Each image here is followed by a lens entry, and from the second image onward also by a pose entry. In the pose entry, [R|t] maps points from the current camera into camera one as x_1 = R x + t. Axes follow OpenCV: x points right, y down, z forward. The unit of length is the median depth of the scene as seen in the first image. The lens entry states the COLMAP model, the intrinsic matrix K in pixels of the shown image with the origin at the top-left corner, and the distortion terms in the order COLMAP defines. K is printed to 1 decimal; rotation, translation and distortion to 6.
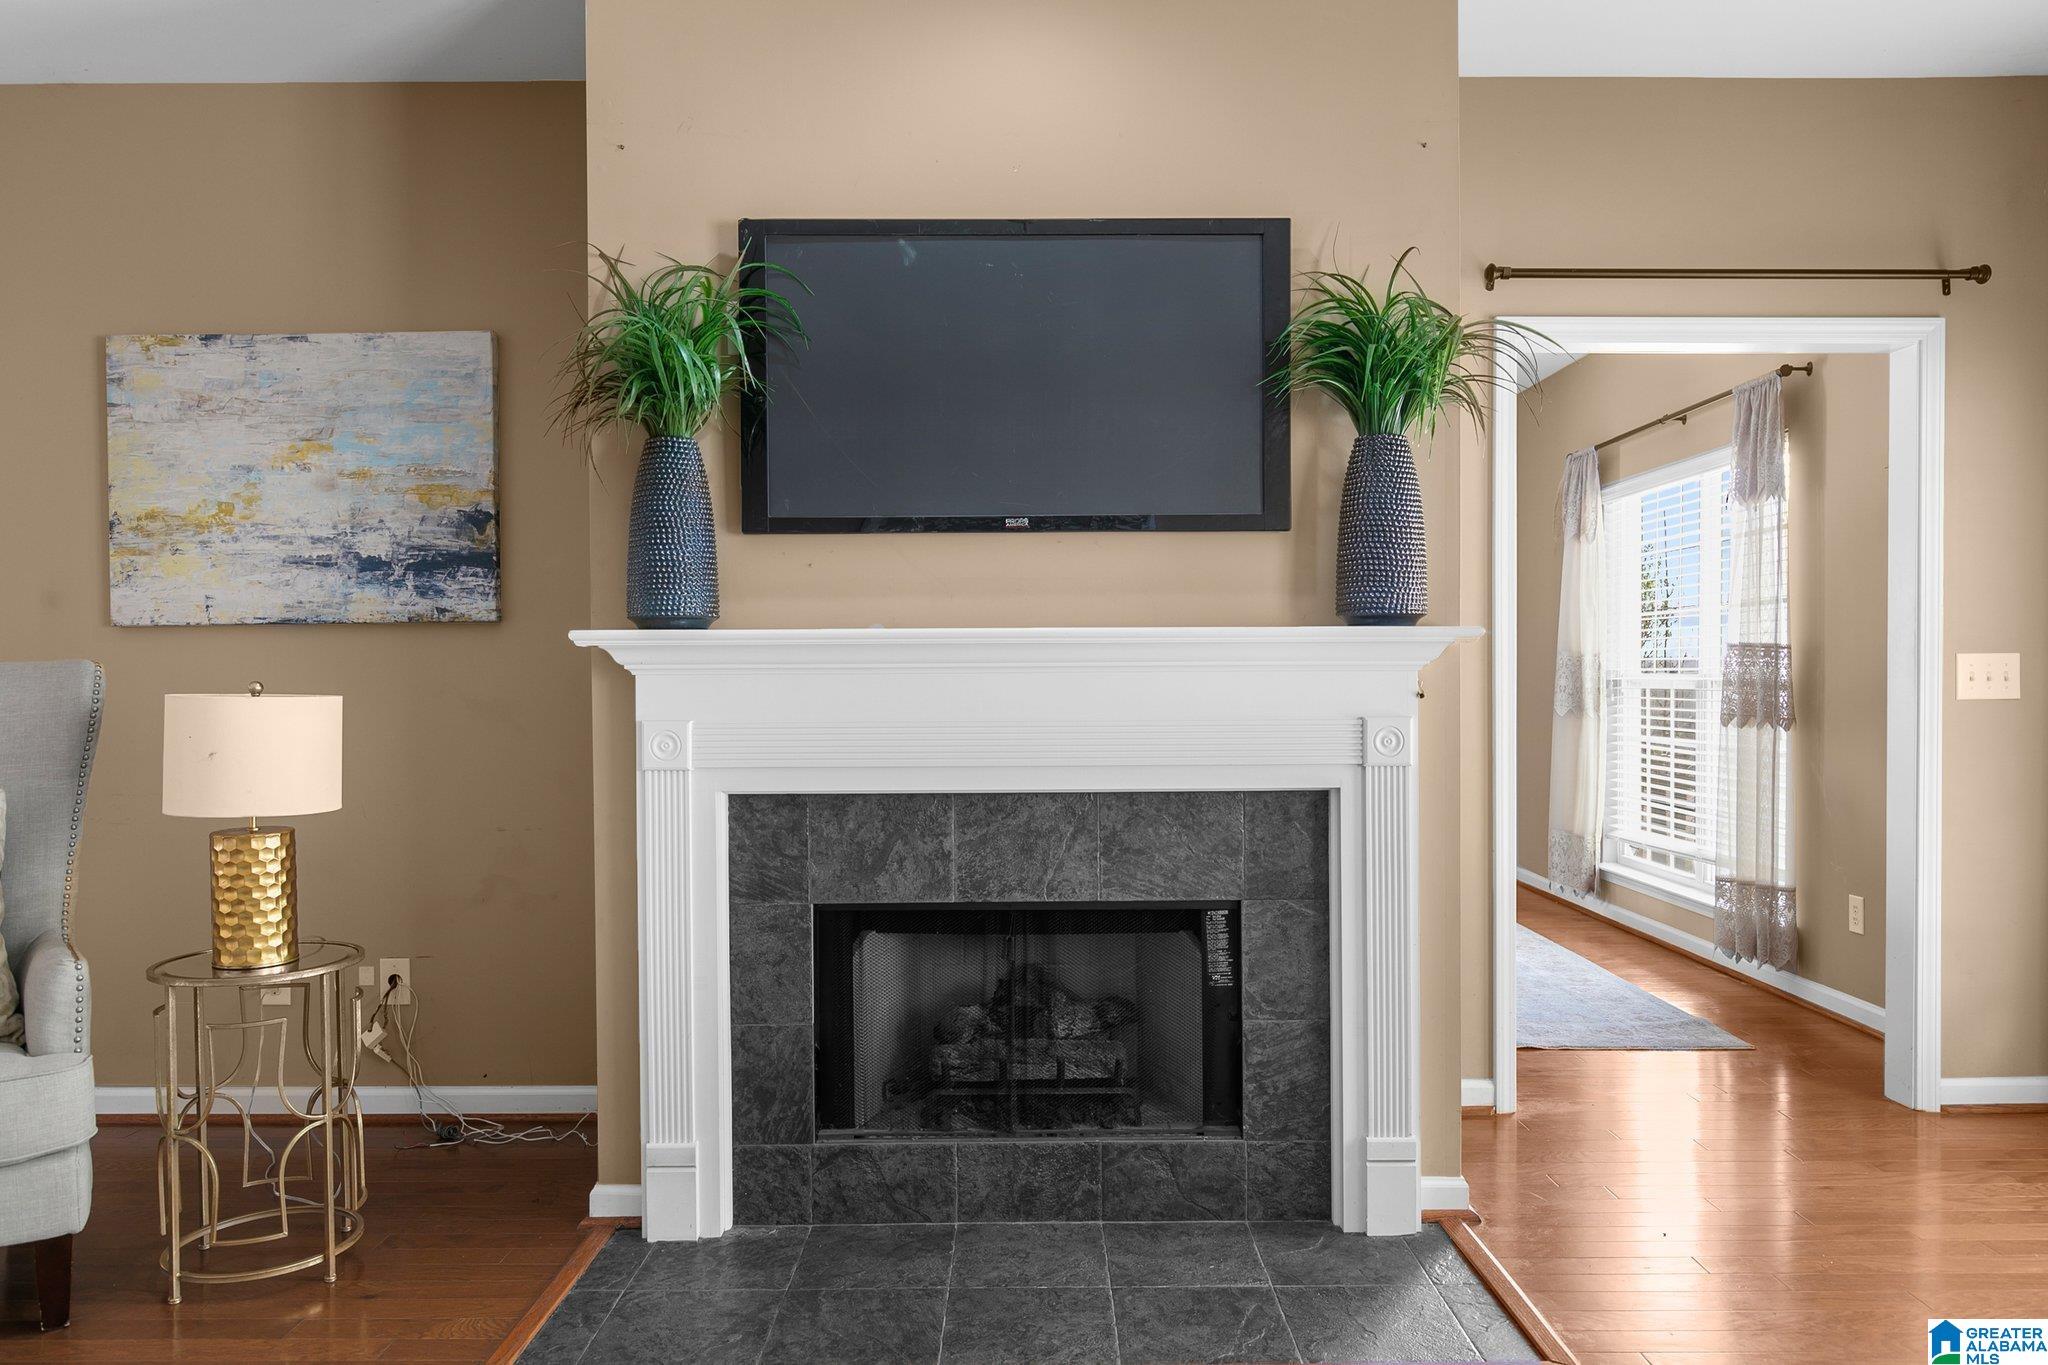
lens RADIAL K [[1392.4, 0, 1024.0], [0, 1392.4, 682.5], [0, 0, 1]] dist [-0.004777, -0.001351]
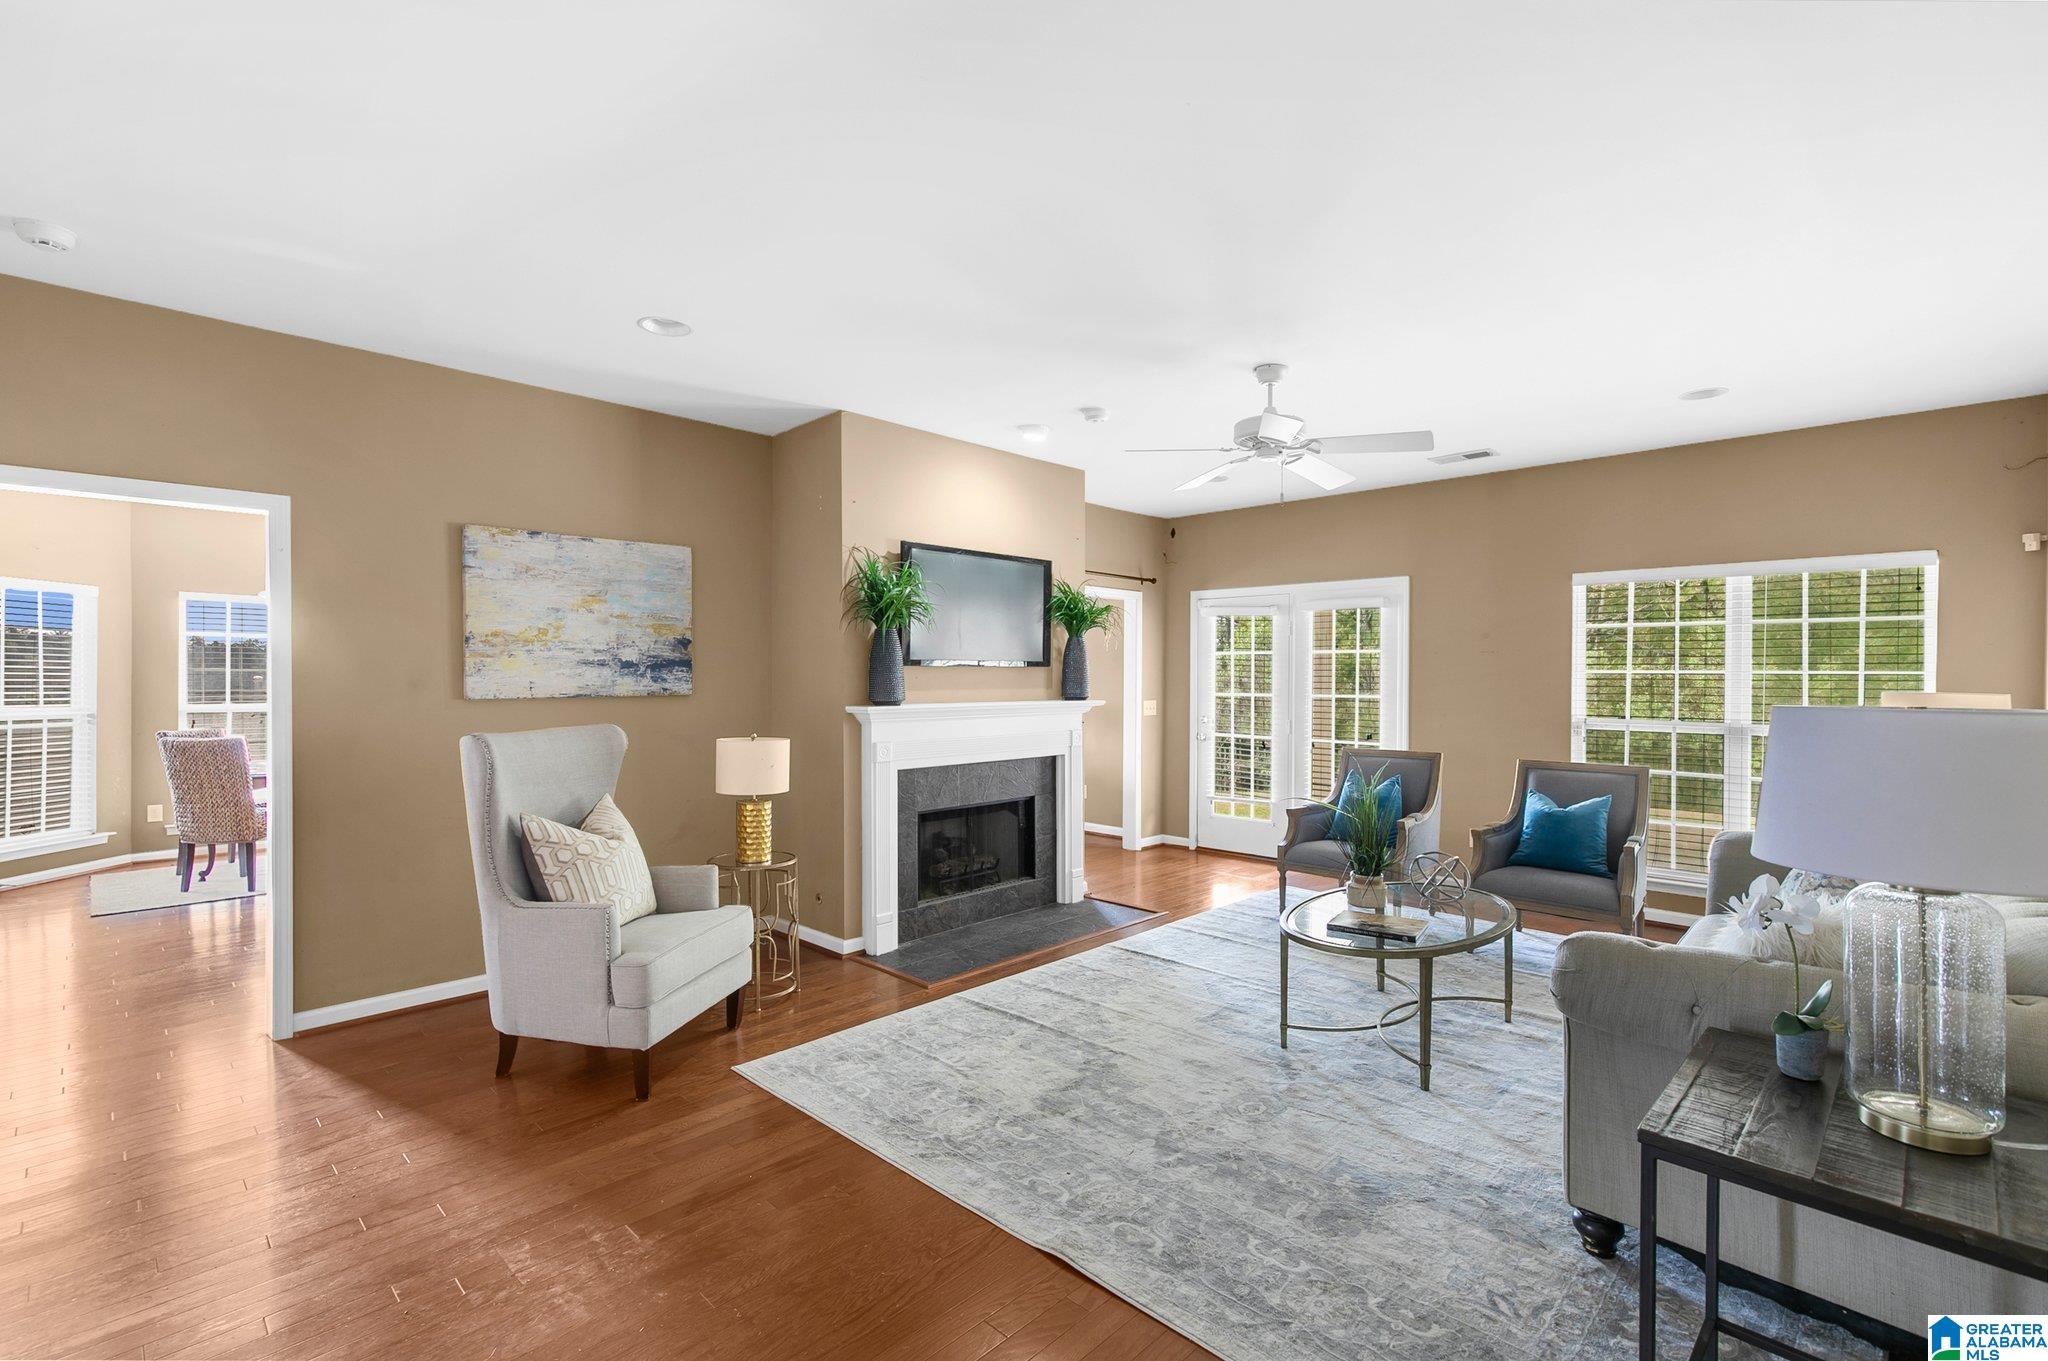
lens RADIAL K [[908.0, 0, 1052.2], [0, 908.0, 698.5], [0, 0, 1]] dist [0.001391, 0.000103]
pose [[0.693846, -0.010879, 0.720041, -0.956788], [-0.002864, 0.999836, 0.017867, -0.063500], [-0.720118, -0.014459, 0.693701, -0.259303]]
